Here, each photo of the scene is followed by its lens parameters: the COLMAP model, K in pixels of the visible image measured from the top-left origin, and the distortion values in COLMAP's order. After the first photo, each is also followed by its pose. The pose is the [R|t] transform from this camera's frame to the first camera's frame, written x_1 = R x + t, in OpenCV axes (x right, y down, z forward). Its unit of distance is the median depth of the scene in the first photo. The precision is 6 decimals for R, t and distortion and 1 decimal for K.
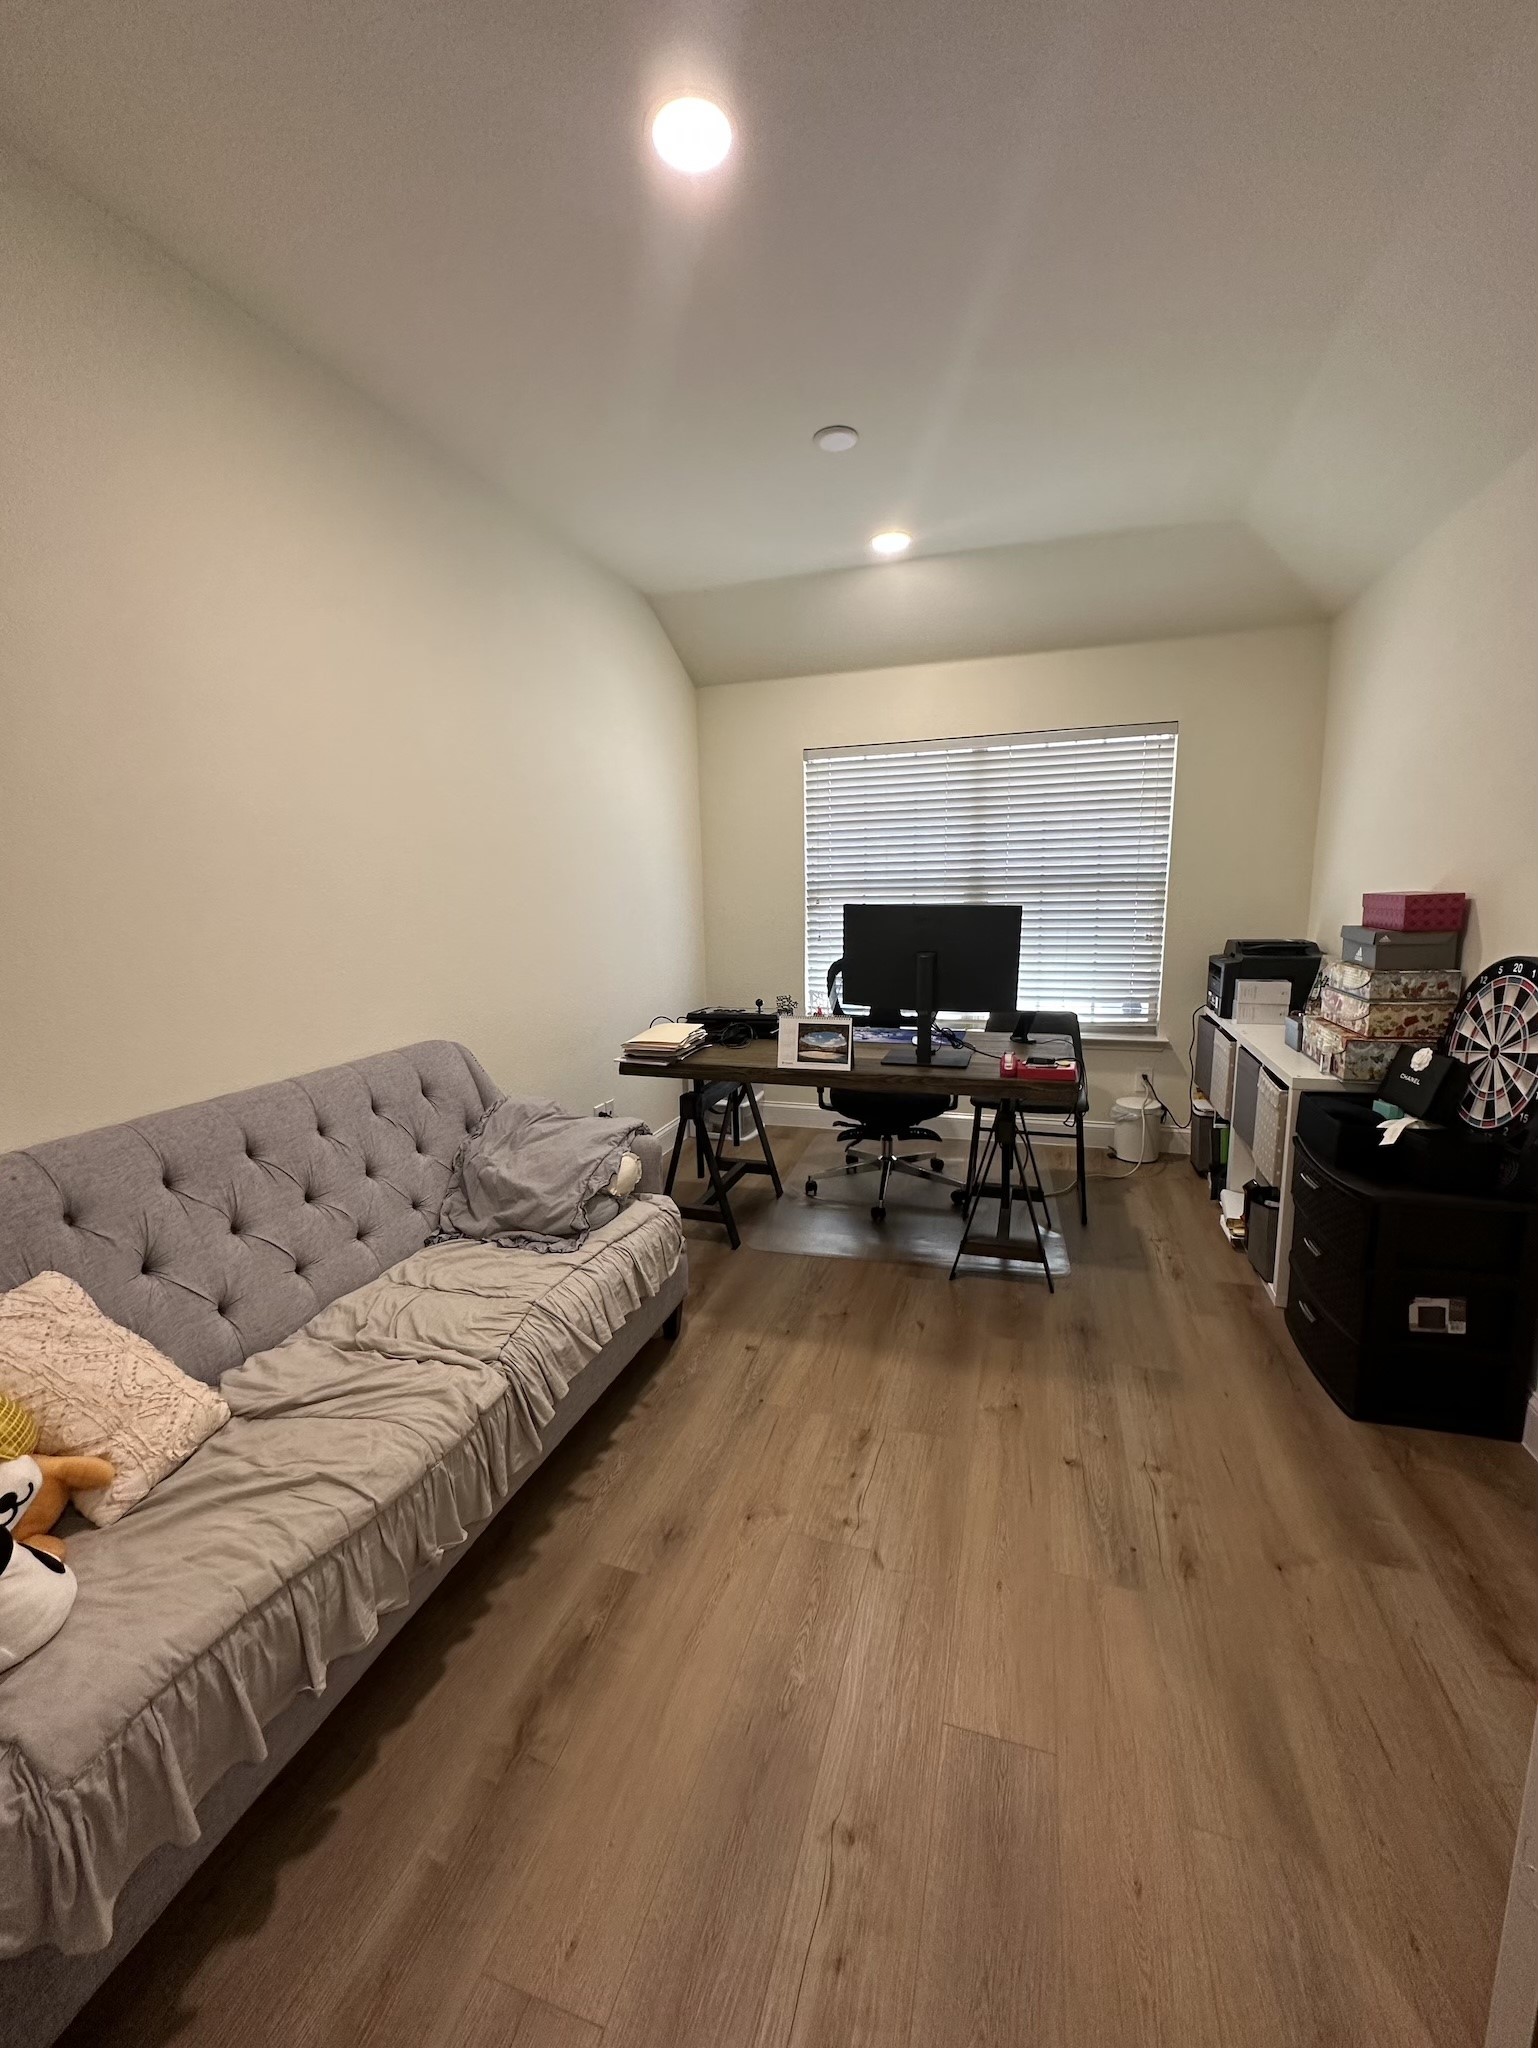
lens RADIAL K [[824.8, 0, 785.2], [0, 824.8, 1020.5], [0, 0, 1]] dist [-0.000511, -0.000017]
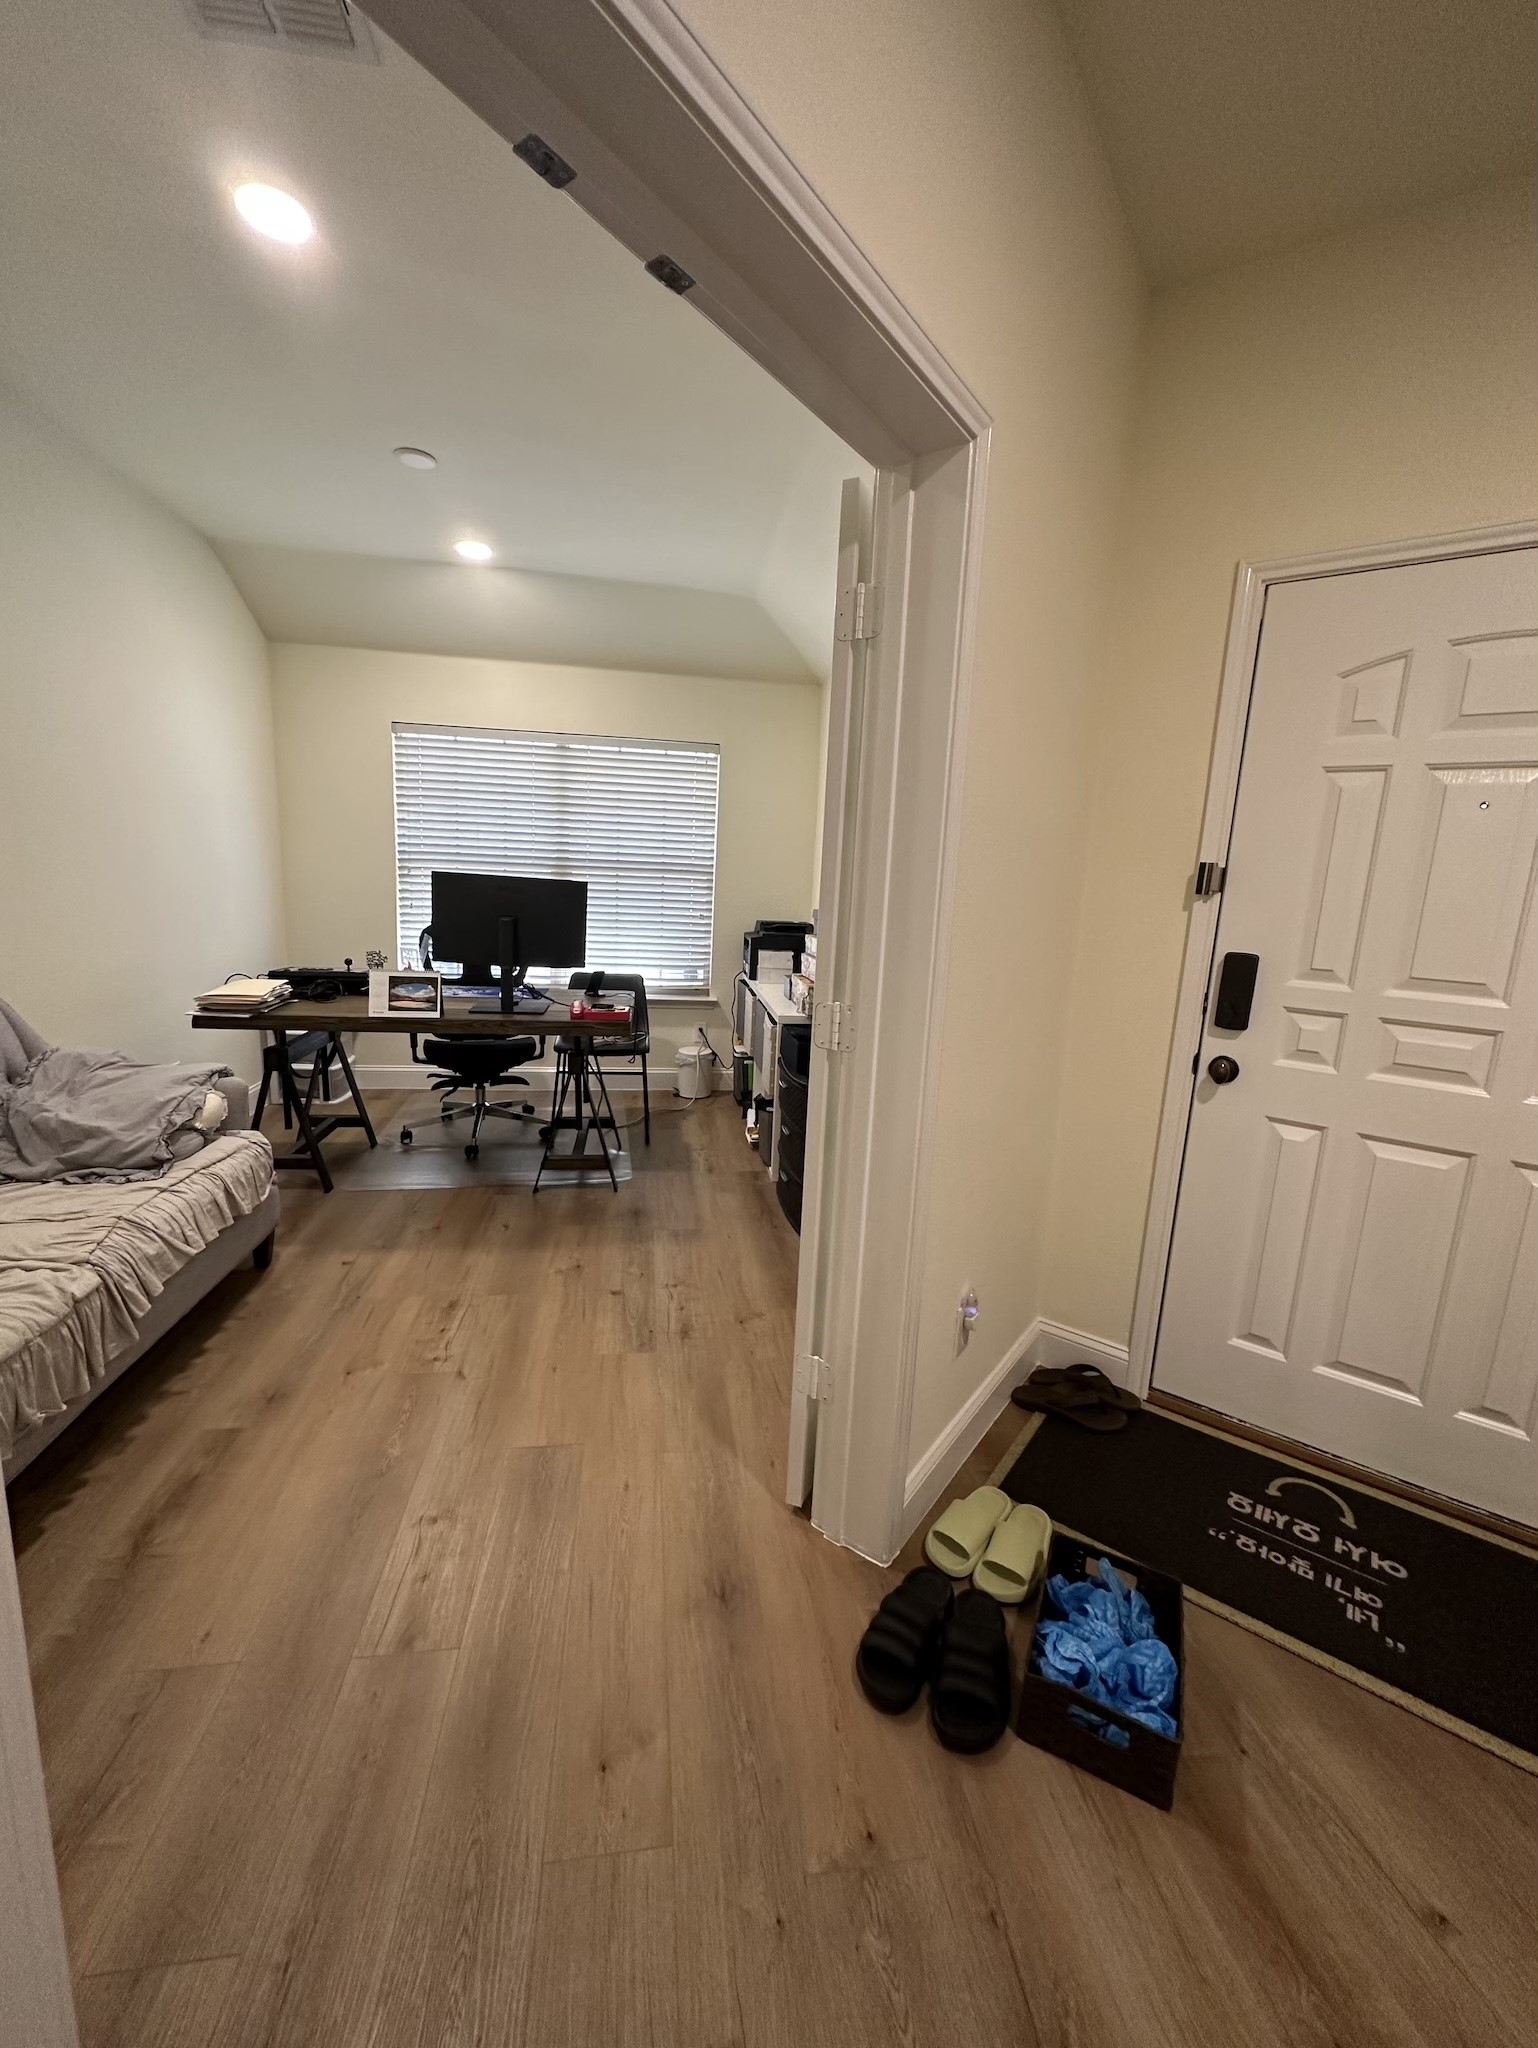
lens RADIAL K [[813.0, 0, 774.9], [0, 813.0, 1025.2], [0, 0, 1]] dist [-0.000865, 0.000062]
pose [[0.899158, -0.016834, 0.437300, 0.003538], [0.005780, 0.999630, 0.026597, 0.044320], [-0.437586, -0.021388, 0.898922, -0.218214]]
